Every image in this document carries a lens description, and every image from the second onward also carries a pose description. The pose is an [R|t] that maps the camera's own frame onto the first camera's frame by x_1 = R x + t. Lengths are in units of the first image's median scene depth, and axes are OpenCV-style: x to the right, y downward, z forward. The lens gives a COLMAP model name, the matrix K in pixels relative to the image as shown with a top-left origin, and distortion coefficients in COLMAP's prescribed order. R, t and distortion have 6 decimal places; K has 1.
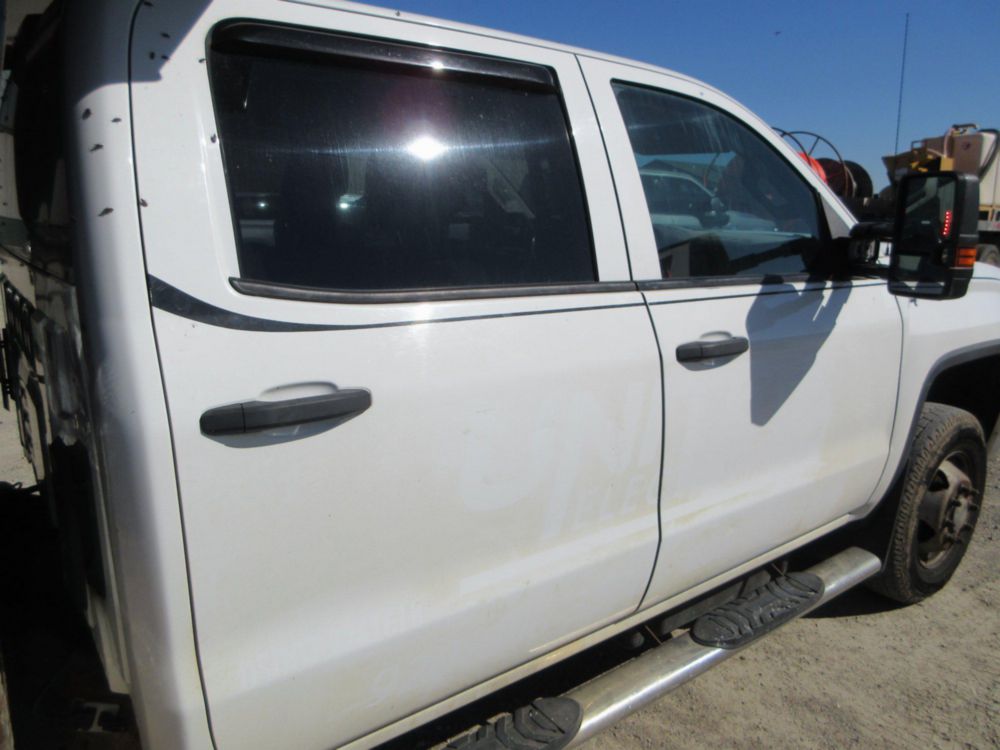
lens RADIAL K [[728.5, 0, 490.8], [0, 728.5, 379.6], [0, 0, 1]] dist [-0.016638, 0.004537]
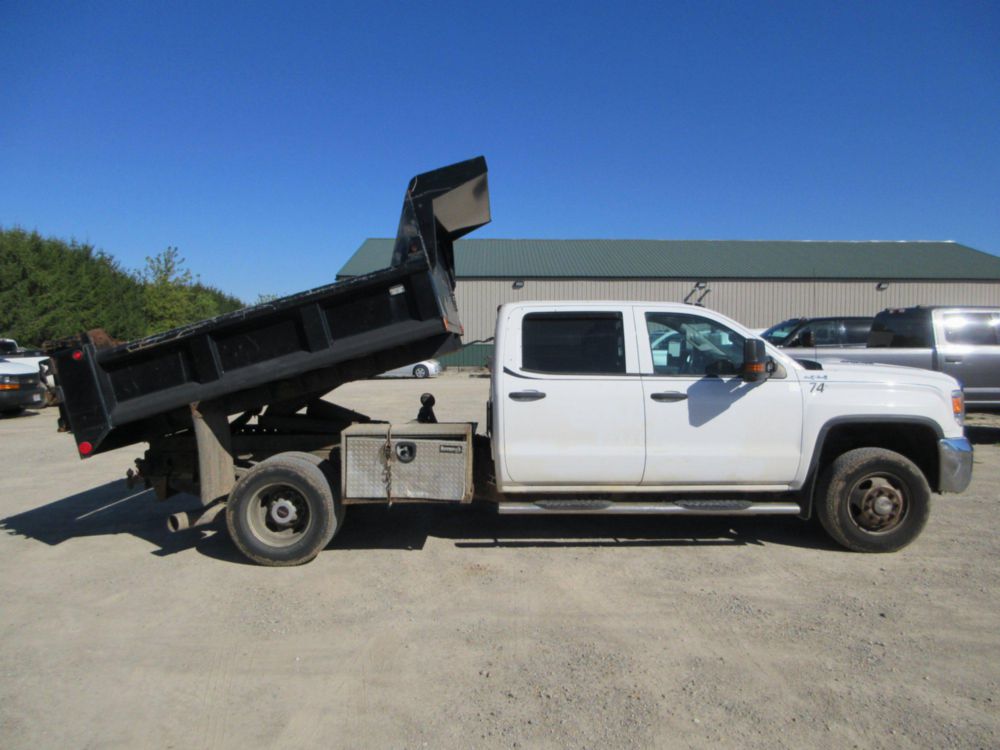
lens RADIAL K [[728.5, 0, 492.8], [0, 728.5, 384.8], [0, 0, 1]] dist [-0.016638, 0.004537]
pose [[0.802185, 0.025830, -0.596516, 1.475015], [-0.124082, 0.984464, -0.124235, 0.368332], [0.584039, 0.173676, 0.792928, -1.806158]]
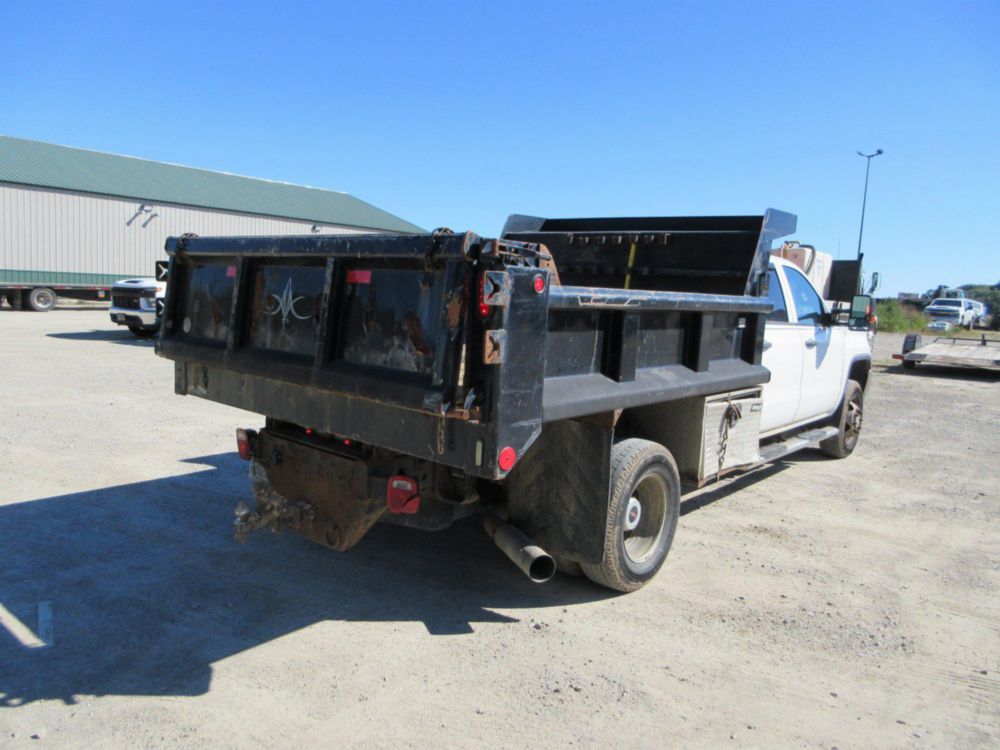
lens RADIAL K [[728.5, 0, 499.1], [0, 728.5, 376.0], [0, 0, 1]] dist [-0.016638, 0.004537]
pose [[0.974004, 0.014736, 0.226050, -1.823458], [0.007997, 0.995023, -0.099321, 0.421516], [-0.226389, 0.098546, 0.969039, -1.897213]]
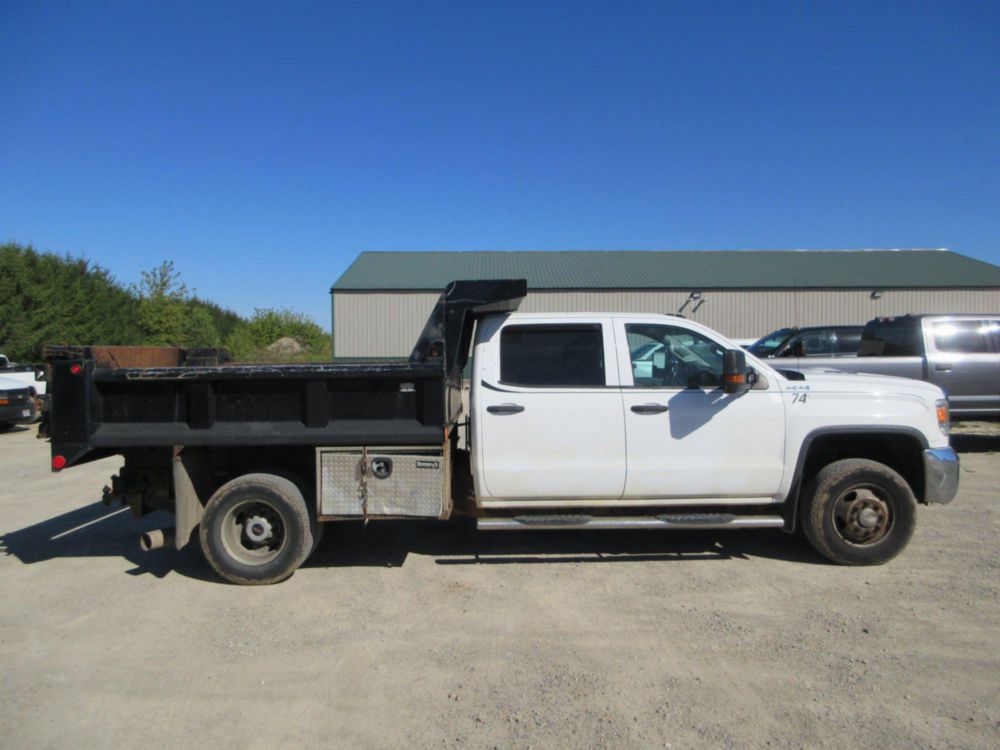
lens RADIAL K [[728.5, 0, 494.1], [0, 728.5, 381.6], [0, 0, 1]] dist [-0.016638, 0.004537]
pose [[0.804744, 0.007482, -0.593575, 1.517364], [-0.115647, 0.982738, -0.144402, 0.345379], [0.582248, 0.184852, 0.791718, -1.729124]]
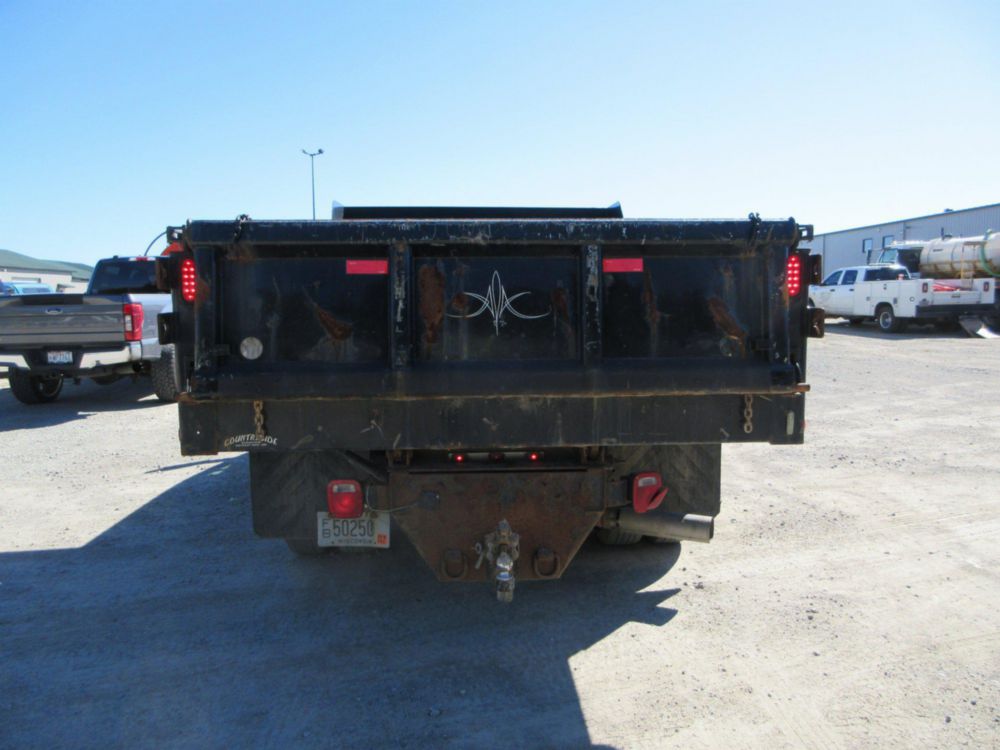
lens RADIAL K [[728.5, 0, 495.7], [0, 728.5, 375.4], [0, 0, 1]] dist [-0.016638, 0.004537]
pose [[0.561021, -0.103109, 0.821355, -3.184040], [0.197029, 0.980330, -0.011513, 0.219224], [-0.804012, 0.168289, 0.570302, -0.850981]]
